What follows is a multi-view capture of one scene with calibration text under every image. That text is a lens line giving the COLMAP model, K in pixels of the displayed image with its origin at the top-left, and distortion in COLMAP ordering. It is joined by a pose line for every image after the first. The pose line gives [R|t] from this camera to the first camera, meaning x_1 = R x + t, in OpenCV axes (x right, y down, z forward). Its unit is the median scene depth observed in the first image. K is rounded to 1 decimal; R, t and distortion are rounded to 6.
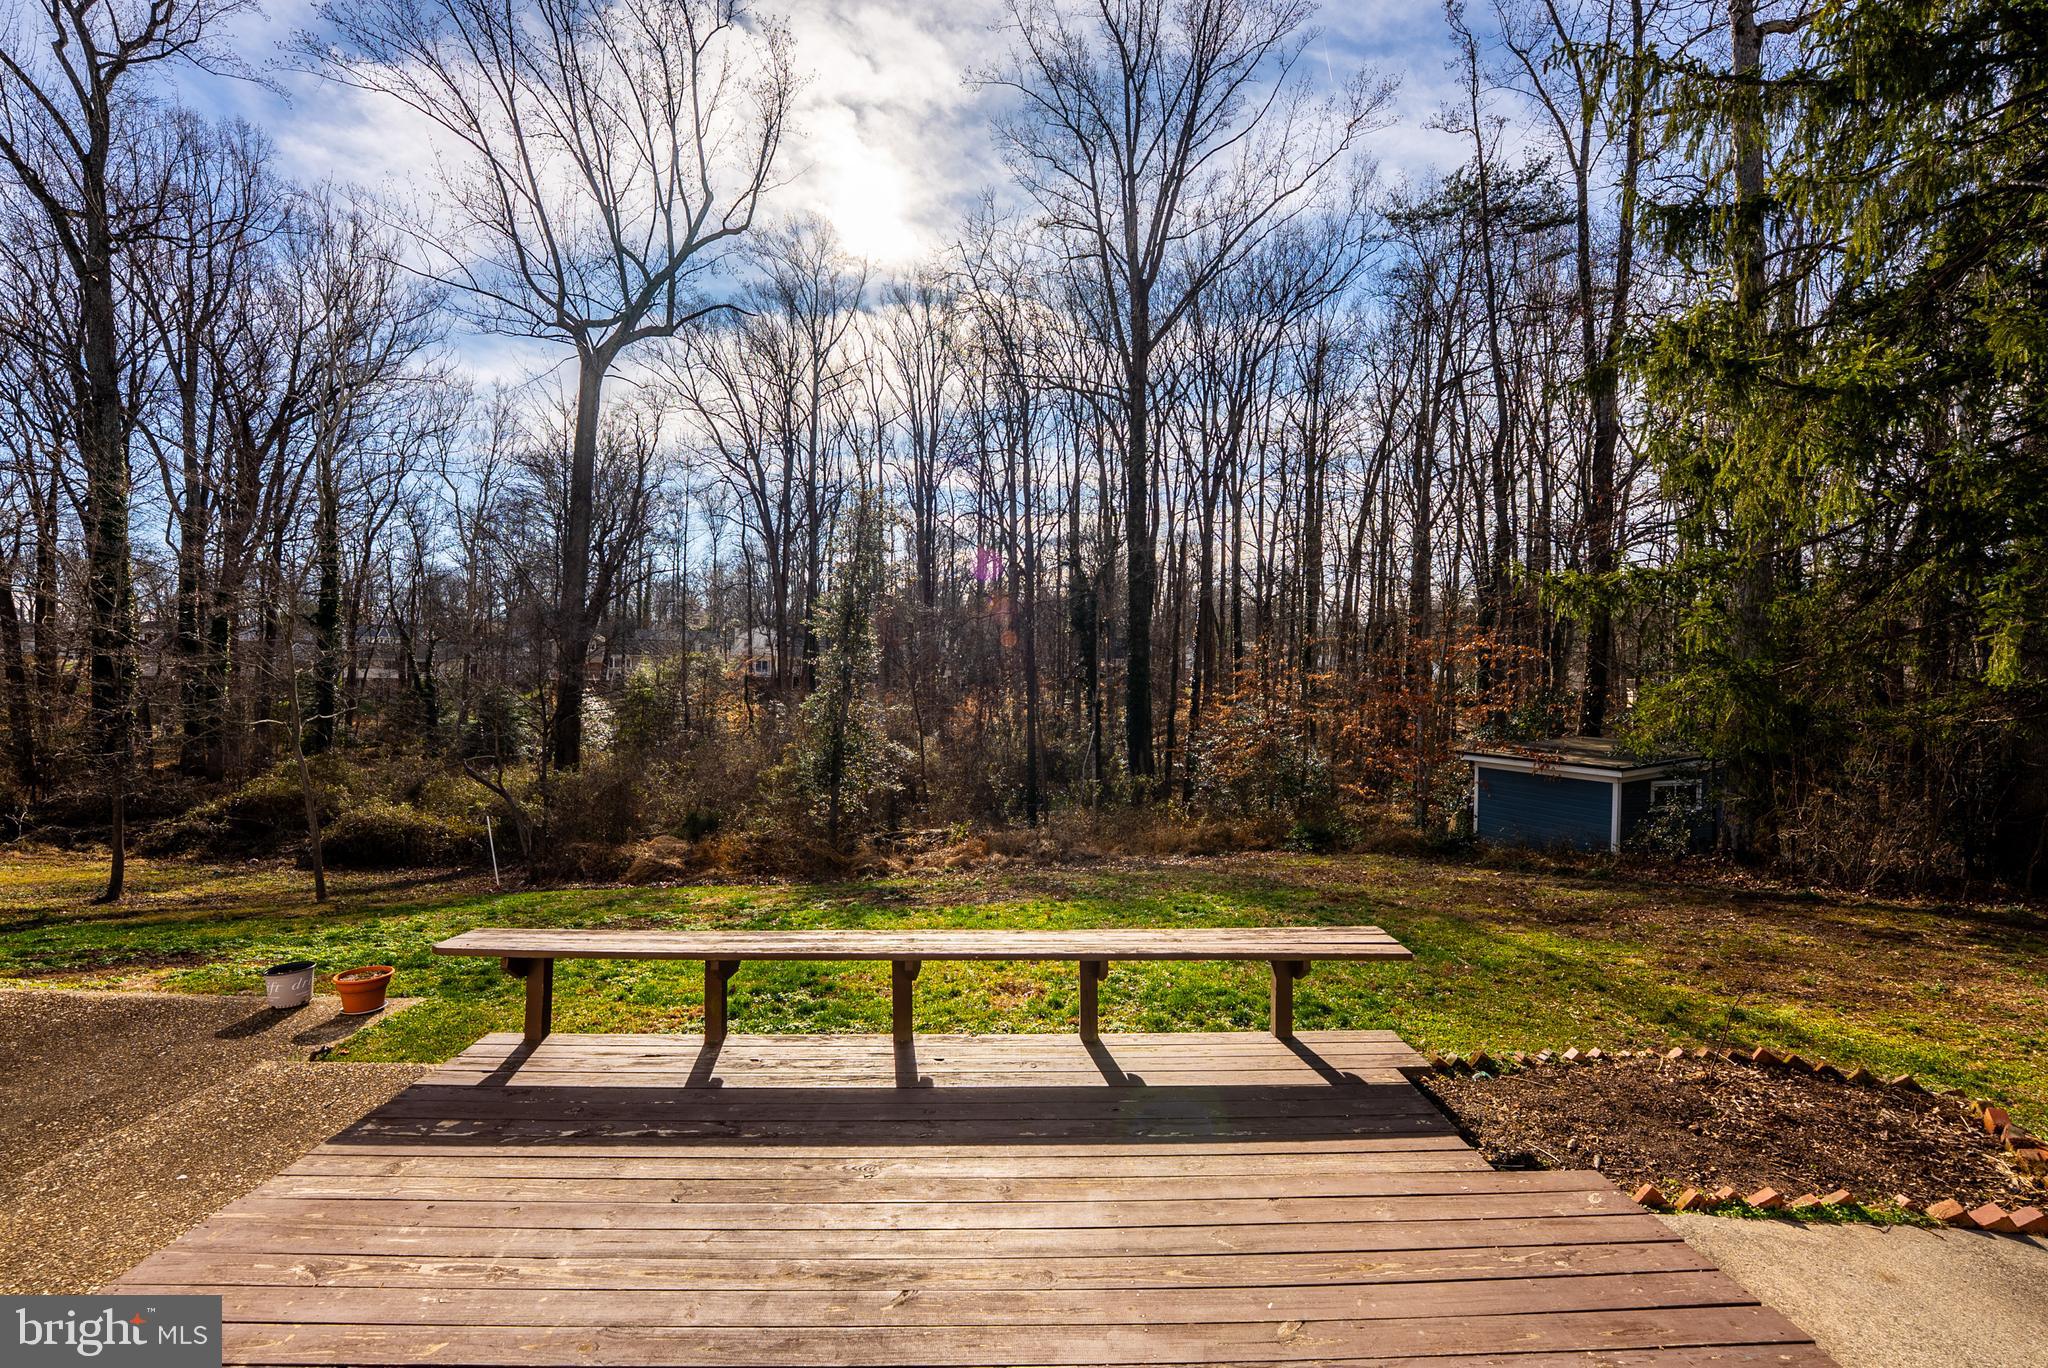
lens RADIAL K [[837.6, 0, 1026.2], [0, 837.6, 686.2], [0, 0, 1]] dist [-0.023687, -0.000224]
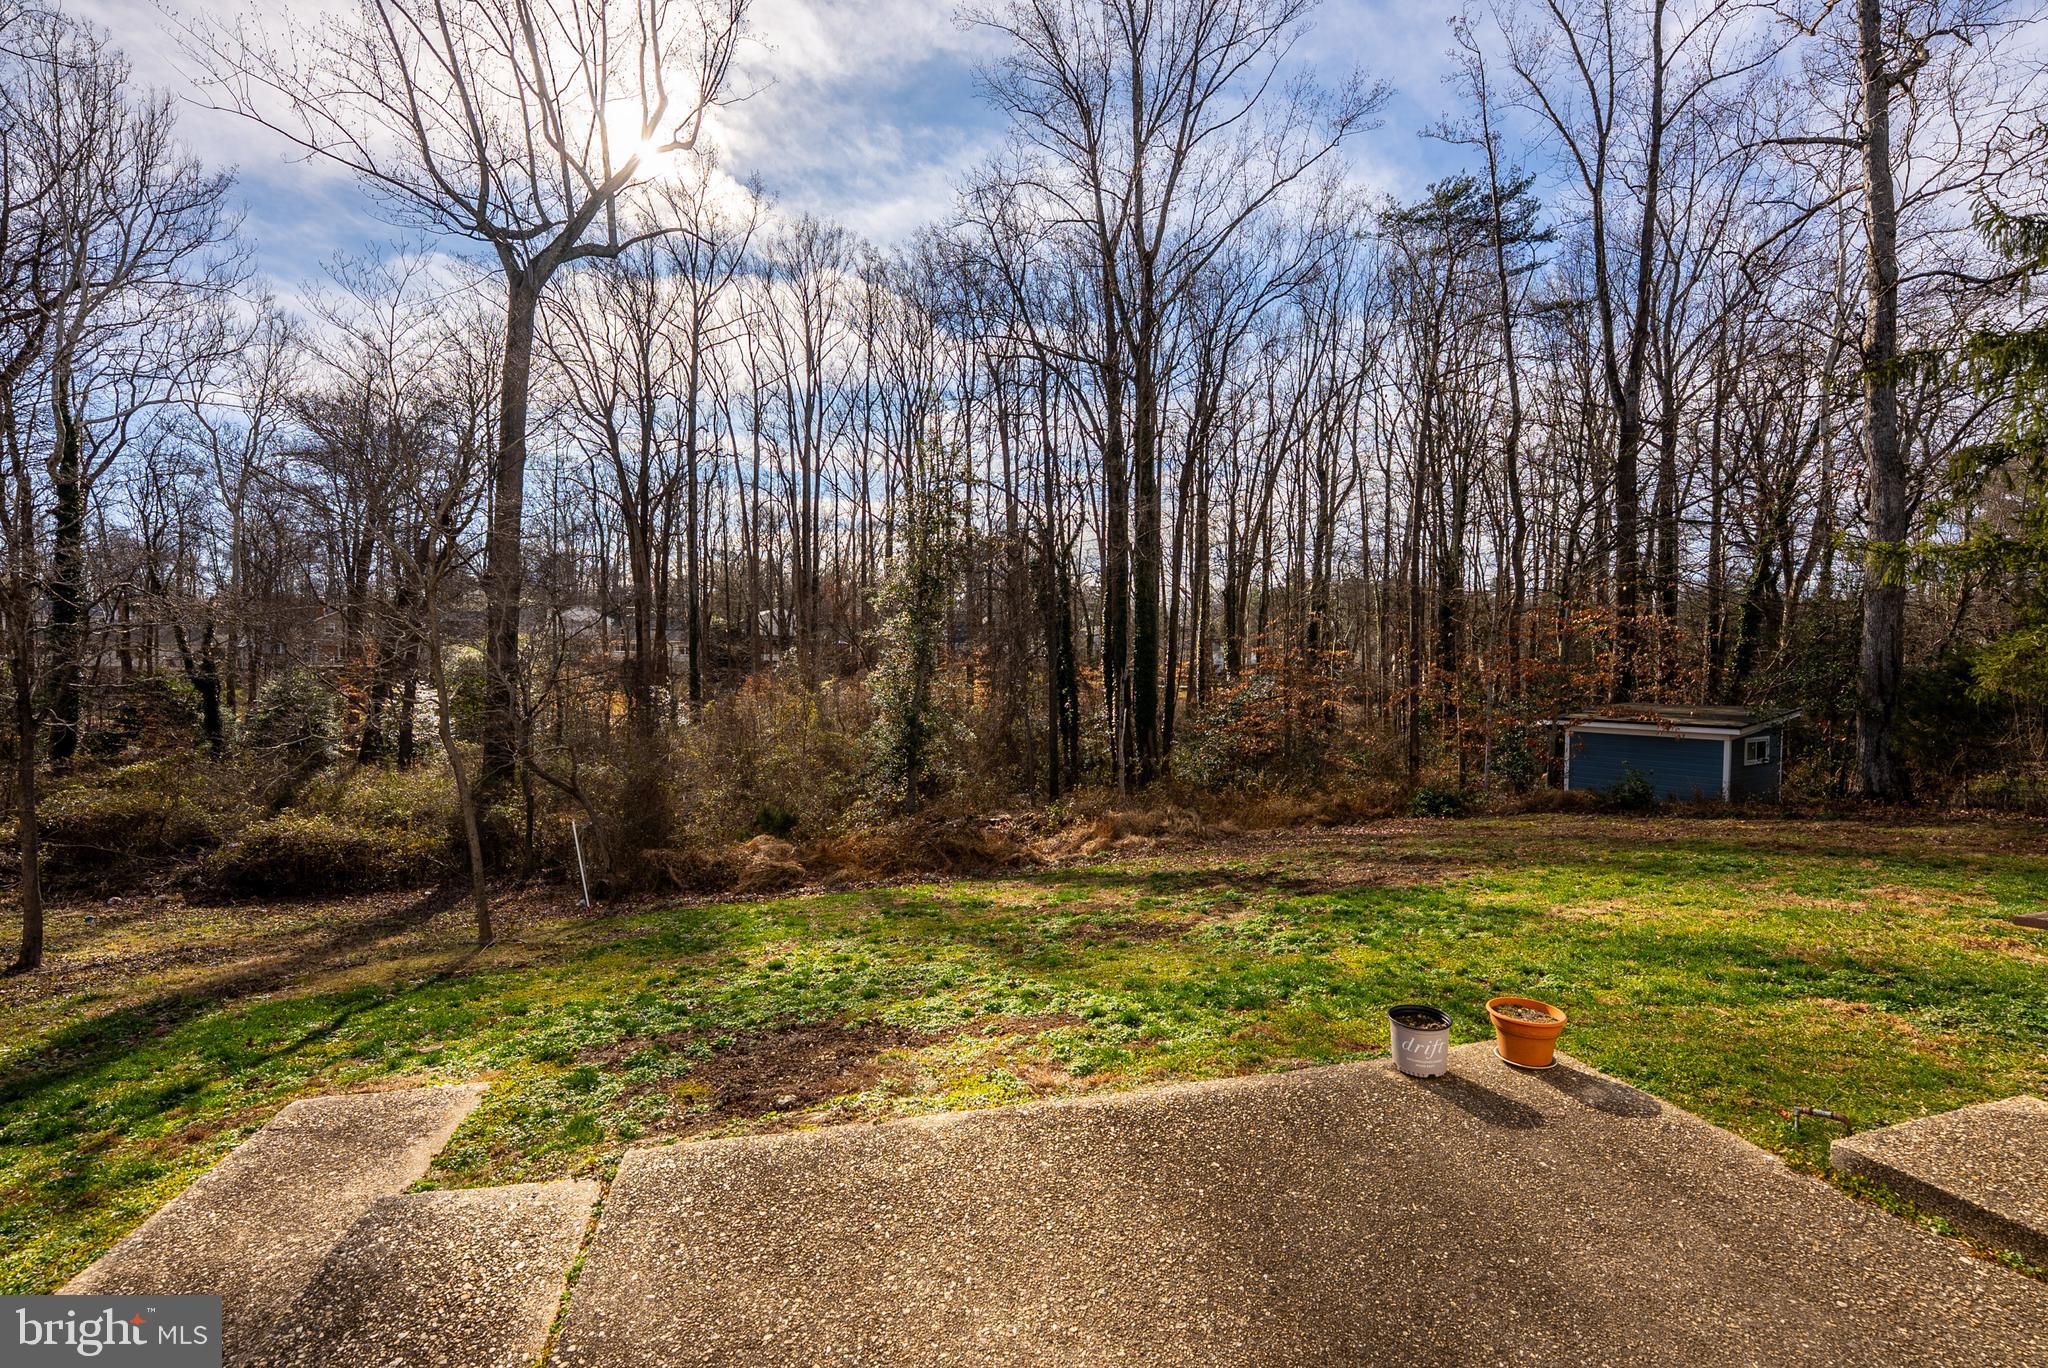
lens RADIAL K [[837.6, 0, 1026.2], [0, 837.6, 686.2], [0, 0, 1]] dist [-0.023687, -0.000224]
pose [[0.971028, -0.010918, 0.238716, -0.275367], [0.006809, 0.999814, 0.018028, 0.009635], [-0.238869, -0.015880, 0.970922, 0.079774]]
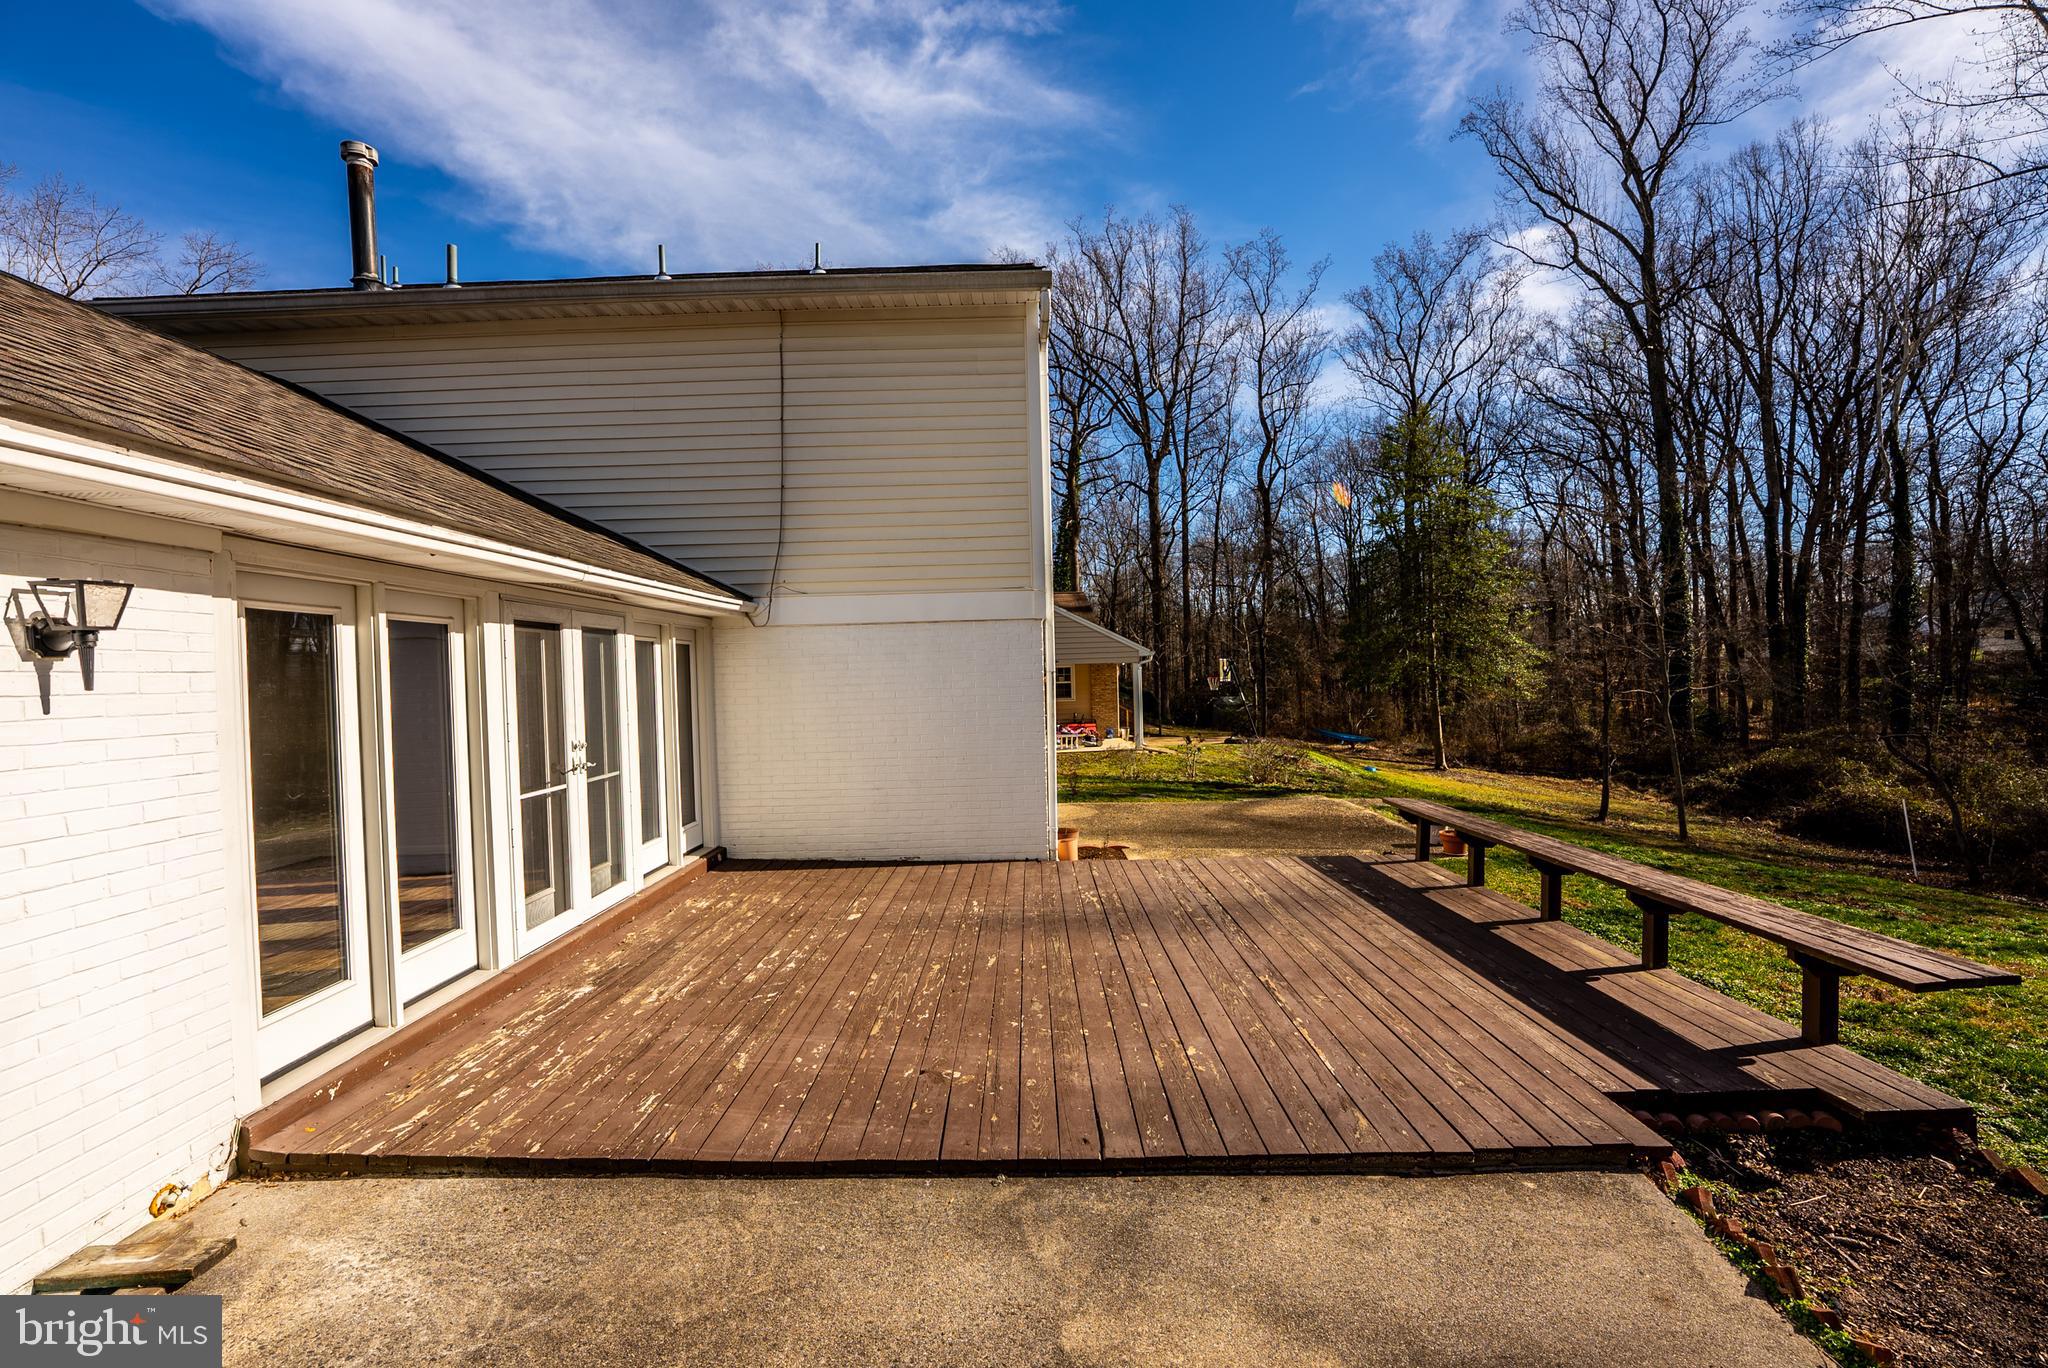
lens RADIAL K [[837.6, 0, 1026.2], [0, 837.6, 686.2], [0, 0, 1]] dist [-0.023687, -0.000224]
pose [[-0.030080, -0.001381, -0.999547, 0.197786], [0.028266, 0.999598, -0.002232, 0.004405], [0.999148, -0.028321, -0.030029, 0.034693]]
